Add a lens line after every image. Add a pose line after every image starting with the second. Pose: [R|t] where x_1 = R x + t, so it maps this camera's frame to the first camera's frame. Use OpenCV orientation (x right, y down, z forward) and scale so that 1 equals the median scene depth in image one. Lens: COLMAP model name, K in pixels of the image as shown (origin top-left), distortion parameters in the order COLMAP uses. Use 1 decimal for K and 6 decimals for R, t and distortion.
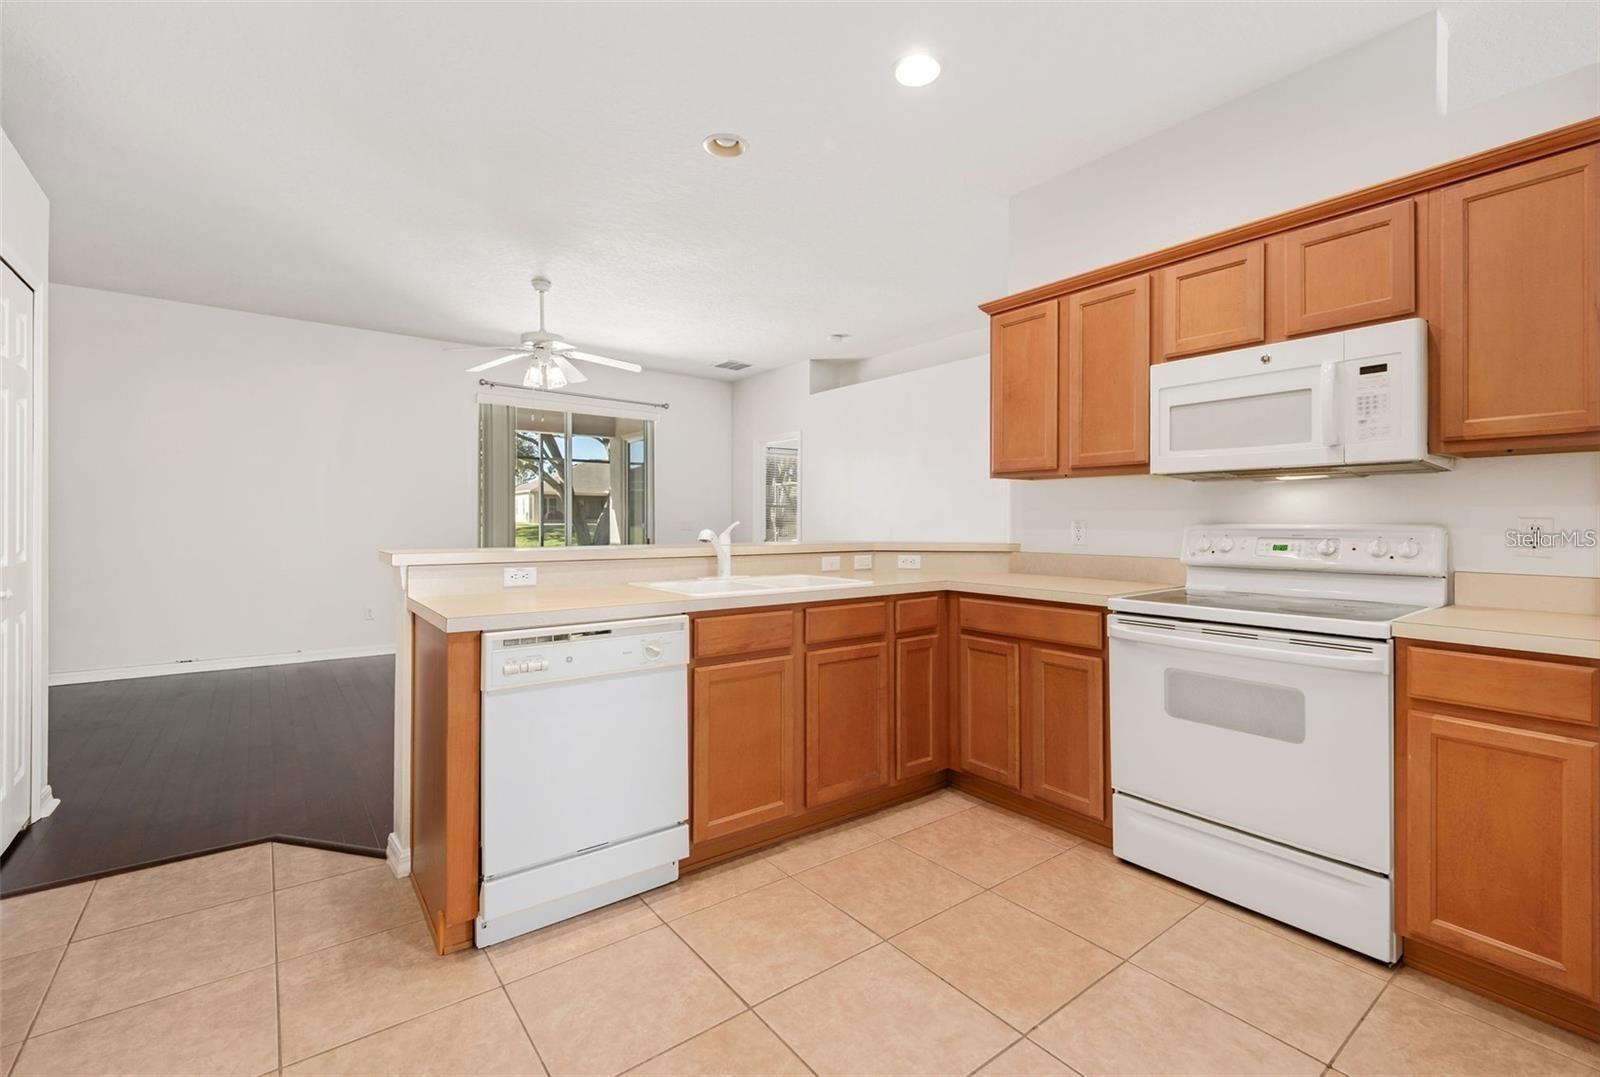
lens RADIAL K [[701.9, 0, 804.6], [0, 701.9, 520.7], [0, 0, 1]] dist [0.002631, -0.000062]
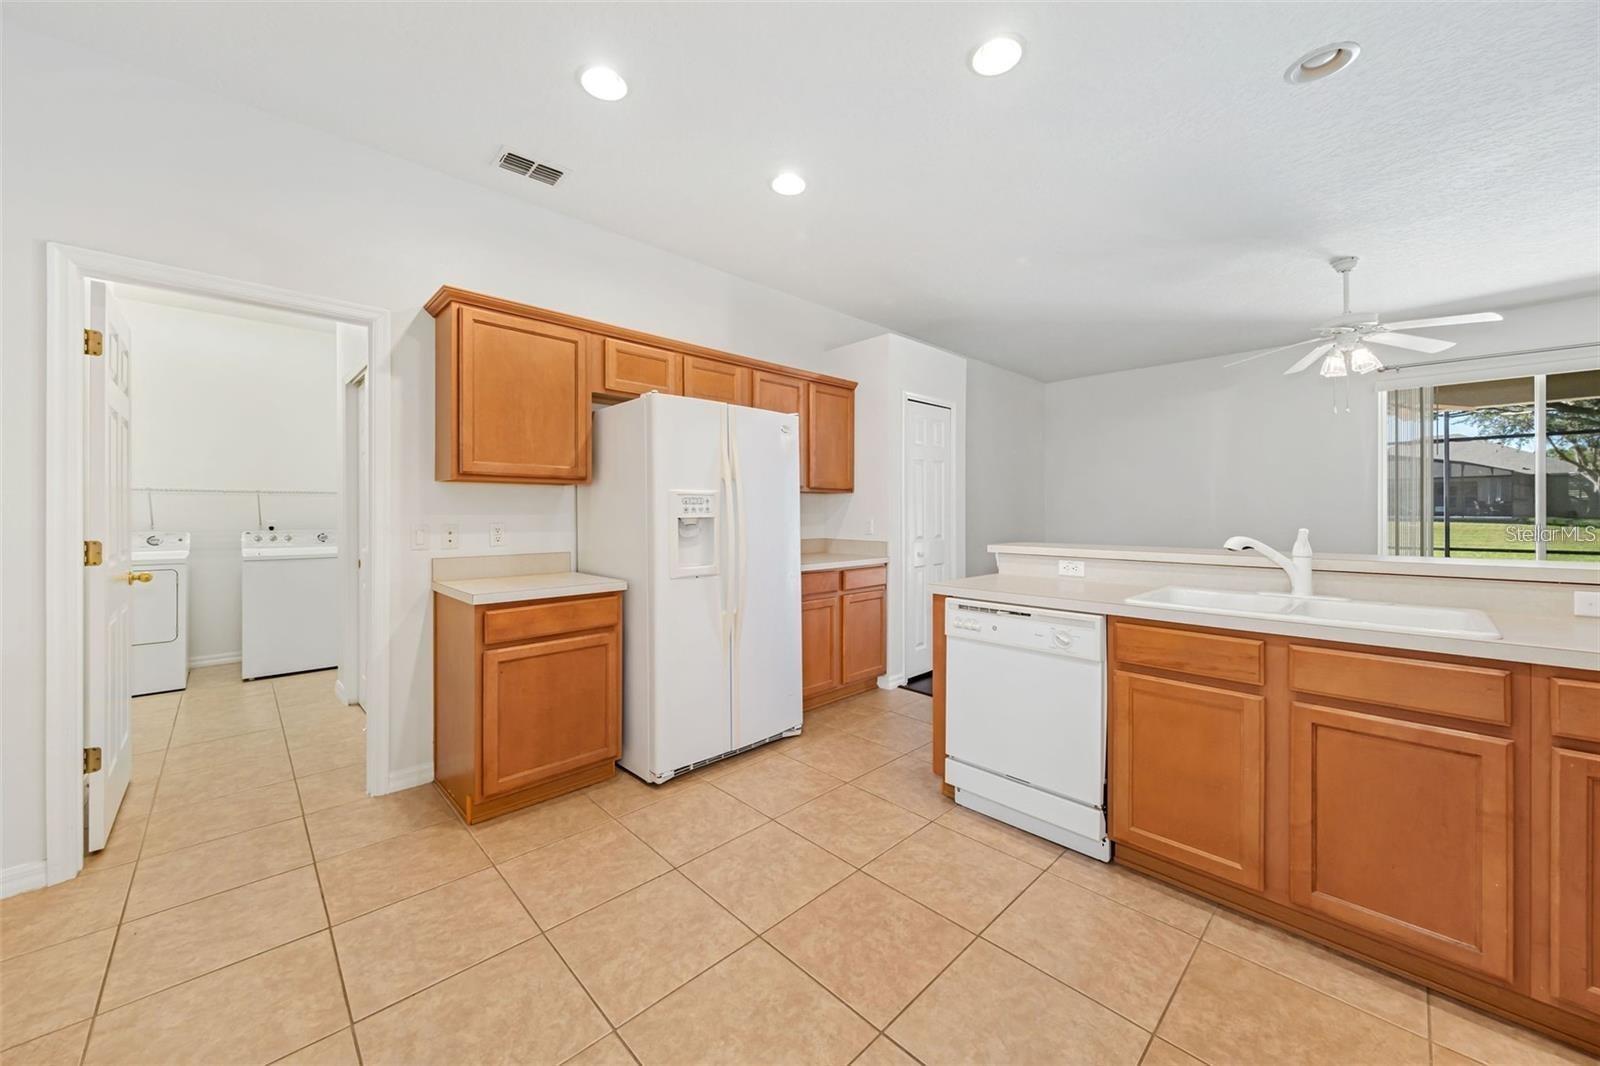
lens RADIAL K [[591.8, 0, 796.6], [0, 591.8, 509.5], [0, 0, 1]] dist [0.001373, -0.000038]
pose [[0.109427, -0.005272, -0.993981, 0.605725], [0.002633, 0.999984, -0.005014, -0.022795], [0.993991, -0.002069, 0.109439, 0.388803]]
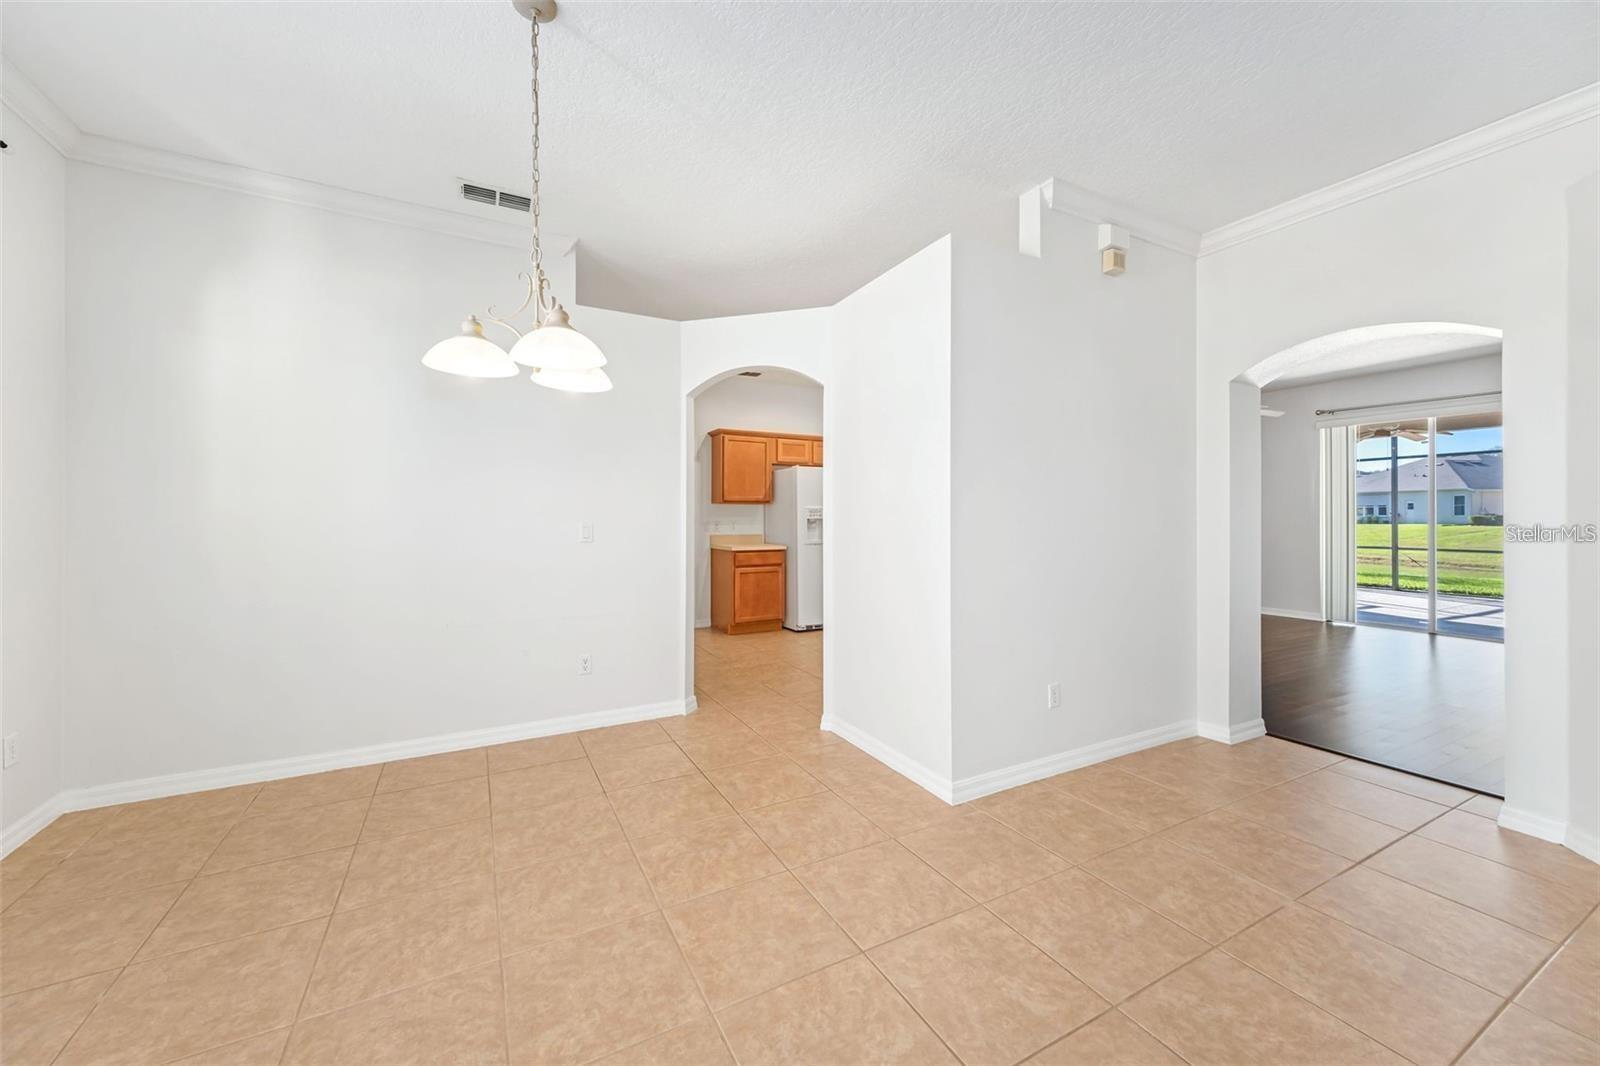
lens RADIAL K [[607.4, 0, 788.6], [0, 607.4, 515.1], [0, 0, 1]] dist [0.004963, -0.000381]
pose [[-0.172179, -0.004398, -0.985056, 2.052721], [0.000250, 0.999990, -0.004509, -0.017740], [0.985066, -0.001023, -0.172176, 0.654089]]
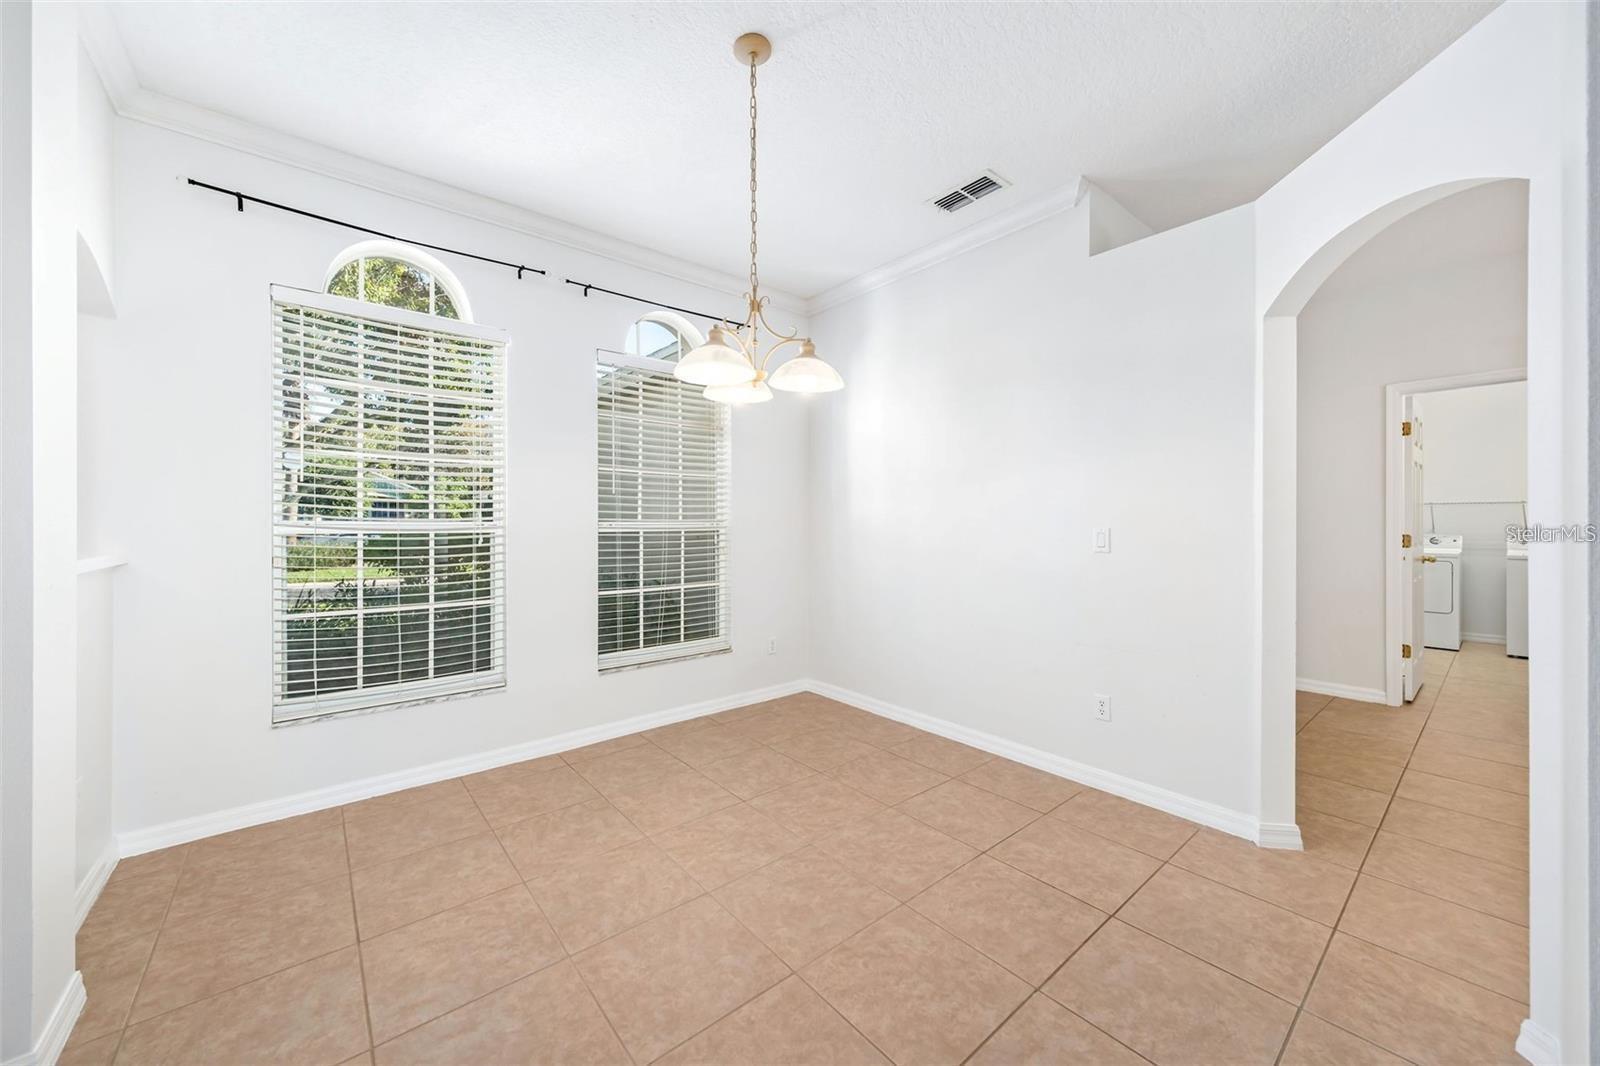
lens RADIAL K [[587.2, 0, 795.6], [0, 587.2, 522.9], [0, 0, 1]] dist [0.001993, -0.000039]
pose [[-0.999413, -0.000664, -0.034256, 1.345120], [-0.000692, 0.999999, 0.000788, -0.016460], [0.034256, 0.000811, -0.999413, 1.002915]]
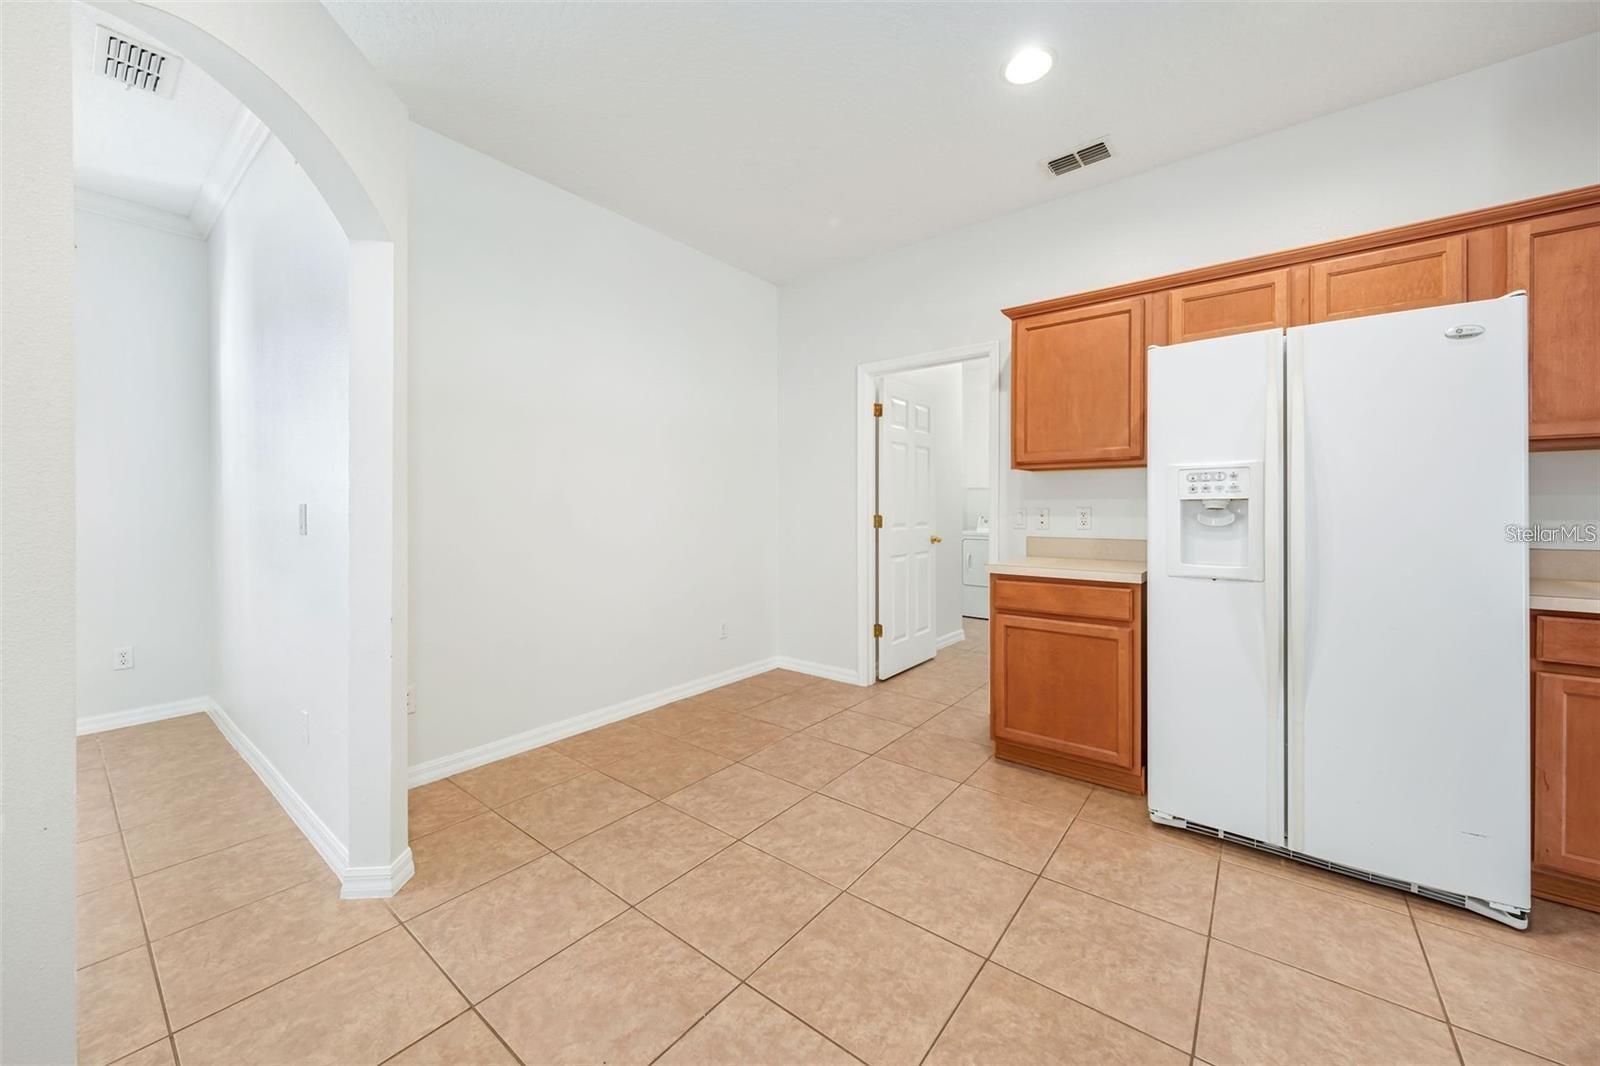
lens RADIAL K [[591.8, 0, 796.6], [0, 591.8, 509.5], [0, 0, 1]] dist [0.001373, -0.000038]
pose [[-0.970571, -0.001526, -0.240811, 0.255405], [-0.001774, 0.999998, 0.000812, 0.000530], [0.240809, 0.001215, -0.970572, 0.971003]]
